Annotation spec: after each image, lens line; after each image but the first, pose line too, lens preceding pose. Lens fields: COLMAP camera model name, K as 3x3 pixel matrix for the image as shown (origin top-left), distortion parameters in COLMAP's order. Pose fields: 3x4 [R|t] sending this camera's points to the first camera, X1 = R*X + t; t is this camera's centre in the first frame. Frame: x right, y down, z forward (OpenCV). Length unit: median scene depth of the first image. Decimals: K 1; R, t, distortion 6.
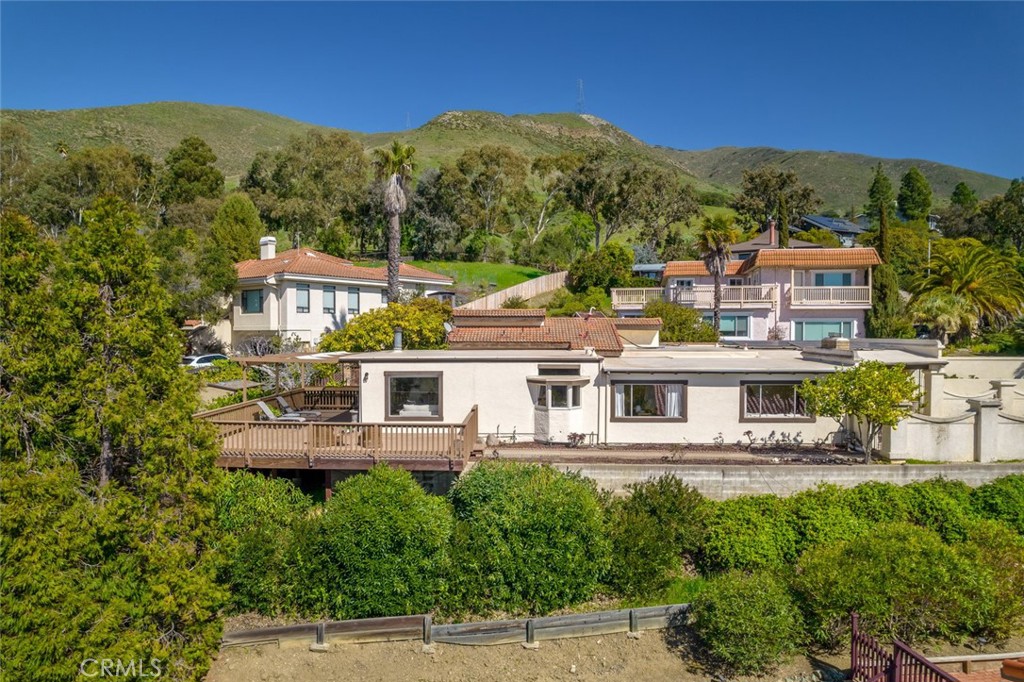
lens RADIAL K [[658.1, 0, 509.8], [0, 658.1, 340.6], [0, 0, 1]] dist [-0.083722, 0.073233]
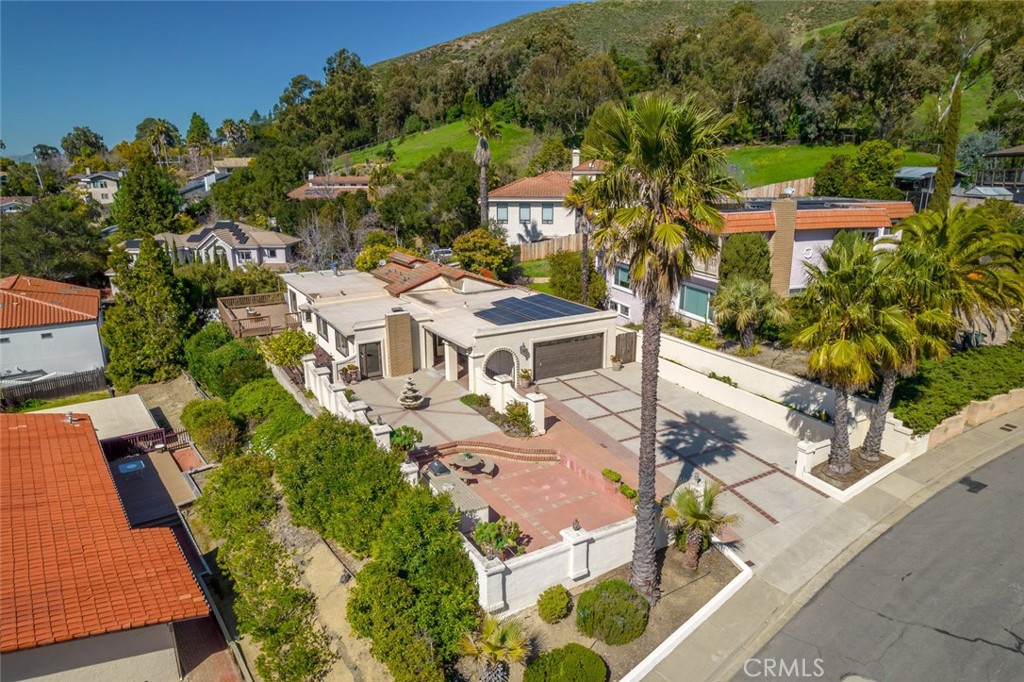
lens RADIAL K [[658.1, 0, 509.8], [0, 658.1, 340.6], [0, 0, 1]] dist [-0.083722, 0.073233]
pose [[0.523691, 0.221461, -0.822619, 1.922645], [-0.010005, 0.967152, 0.254002, -0.328244], [0.851849, -0.124788, 0.508705, 0.498572]]
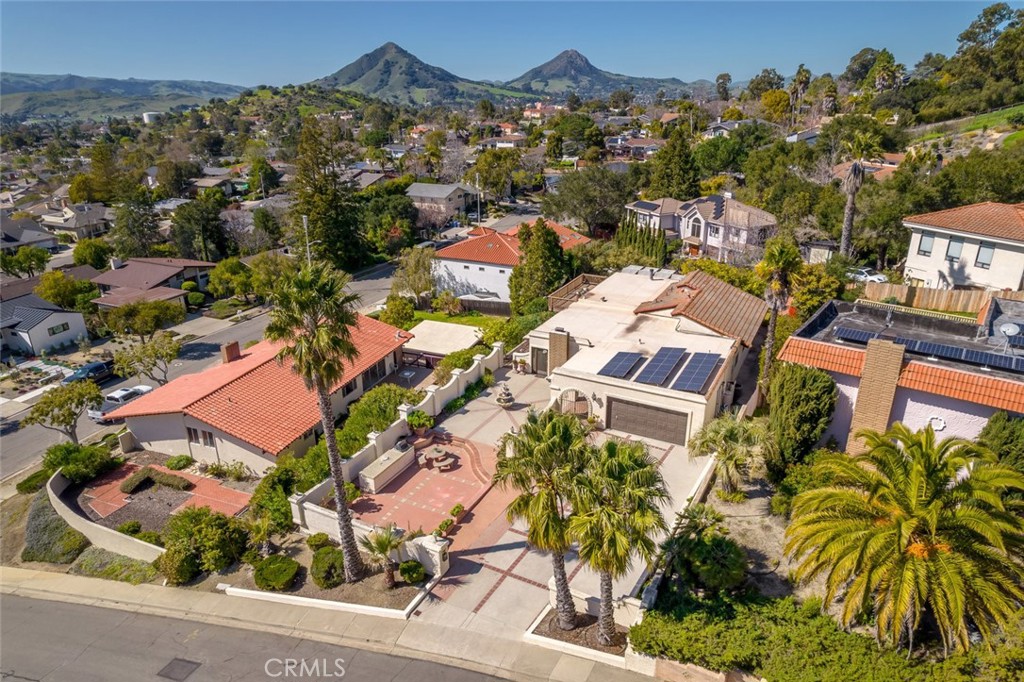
lens RADIAL K [[658.1, 0, 509.8], [0, 658.1, 340.6], [0, 0, 1]] dist [-0.083722, 0.073233]
pose [[-0.441374, 0.327264, -0.835516, 2.144822], [-0.009490, 0.929366, 0.369037, -0.661796], [0.897273, 0.170812, -0.407092, 1.685677]]
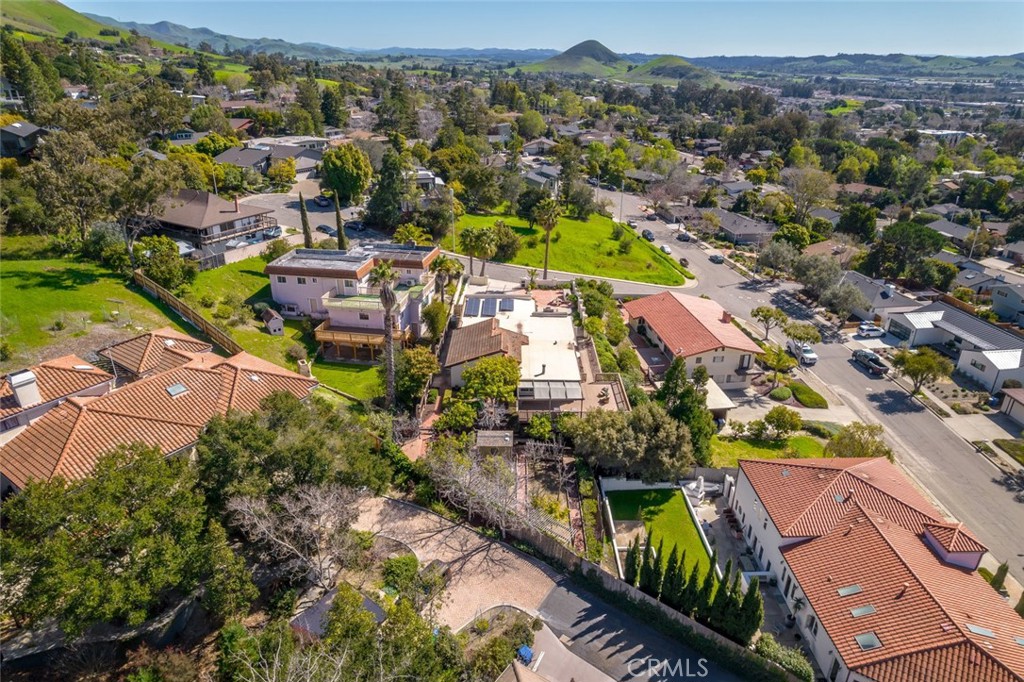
lens RADIAL K [[658.1, 0, 509.8], [0, 658.1, 340.6], [0, 0, 1]] dist [-0.083722, 0.073233]
pose [[-0.022468, -0.402974, 0.914936, -2.707251], [0.016266, 0.914898, 0.403357, -1.246807], [-0.999615, 0.023945, -0.014001, 1.308601]]
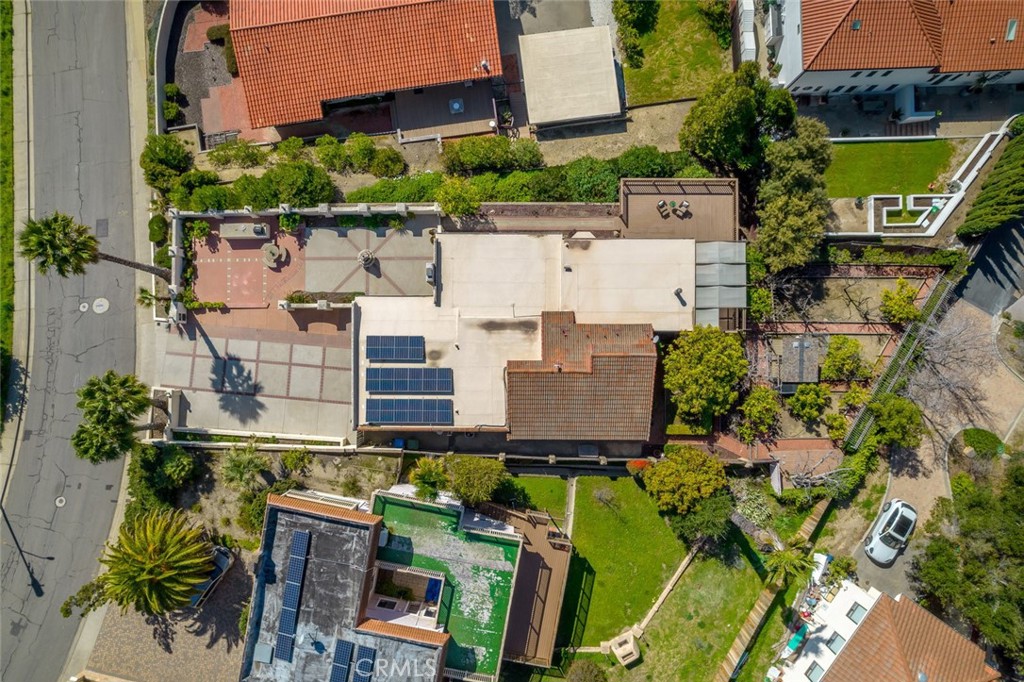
lens RADIAL K [[658.1, 0, 509.8], [0, 658.1, 340.6], [0, 0, 1]] dist [-0.083722, 0.073233]
pose [[-0.999593, 0.025025, 0.013708, 0.270270], [0.013275, -0.017409, 0.999760, -1.895756], [0.025257, 0.999535, 0.017070, 1.221272]]
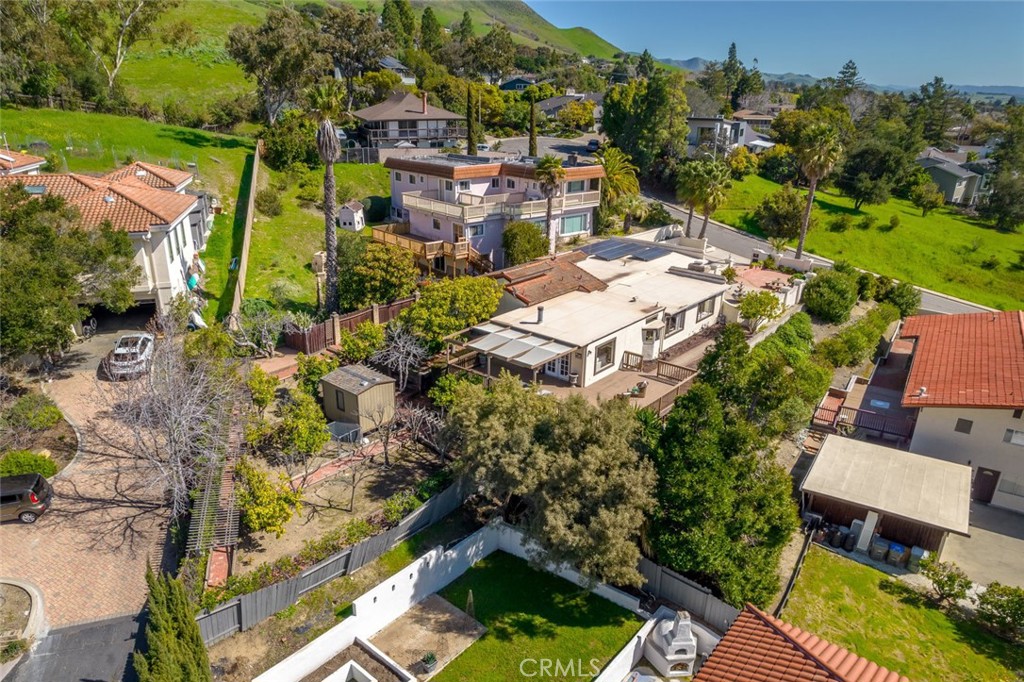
lens RADIAL K [[687.9, 0, 489.9], [0, 687.9, 343.3], [0, 0, 1]] dist [-0.037245, -0.000486]
pose [[0.645150, -0.263078, 0.717337, -1.470709], [0.008631, 0.941303, 0.337453, -0.494547], [-0.764008, -0.211516, 0.609552, 0.195924]]
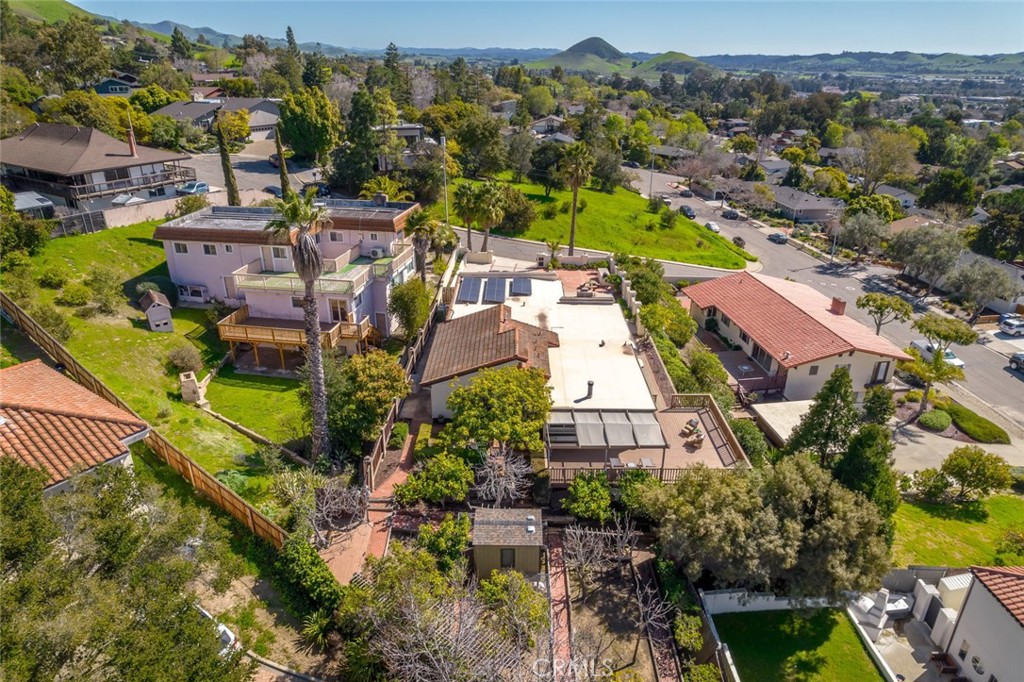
lens RADIAL K [[658.1, 0, 509.8], [0, 658.1, 340.6], [0, 0, 1]] dist [-0.083722, 0.073233]
pose [[-0.018616, -0.403099, 0.914967, -1.623322], [0.018053, 0.914841, 0.403410, -0.769373], [-0.999664, 0.024027, -0.009754, 1.338468]]
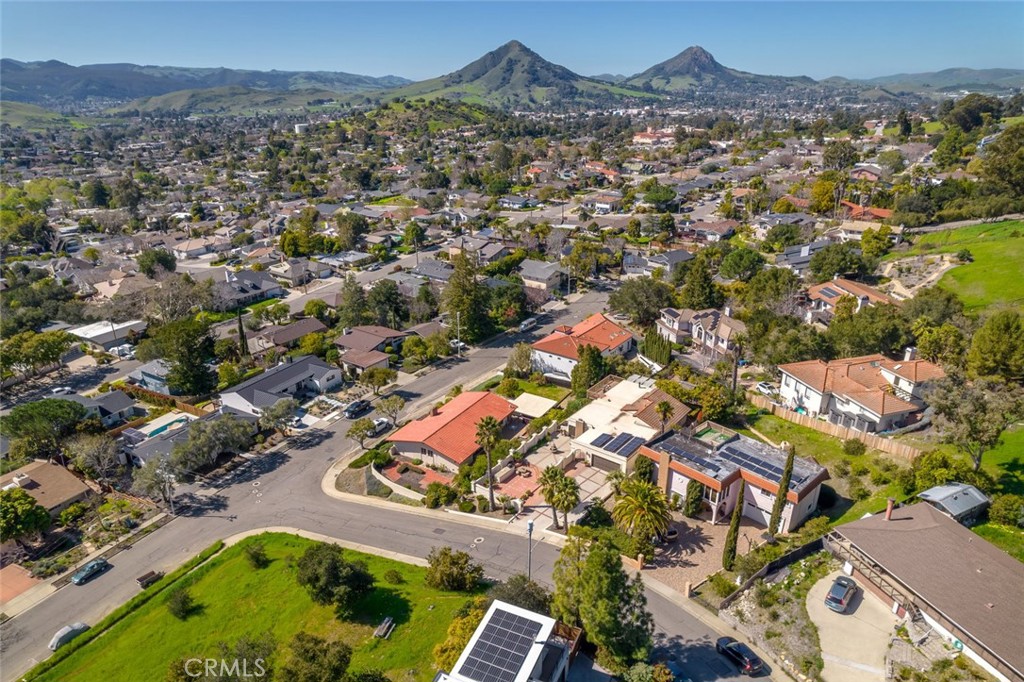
lens RADIAL K [[658.1, 0, 509.8], [0, 658.1, 340.6], [0, 0, 1]] dist [-0.083722, 0.073233]
pose [[-0.588752, 0.301216, -0.750093, 3.824955], [-0.012977, 0.924331, 0.381370, -2.094061], [0.808210, 0.234266, -0.540293, 2.856830]]
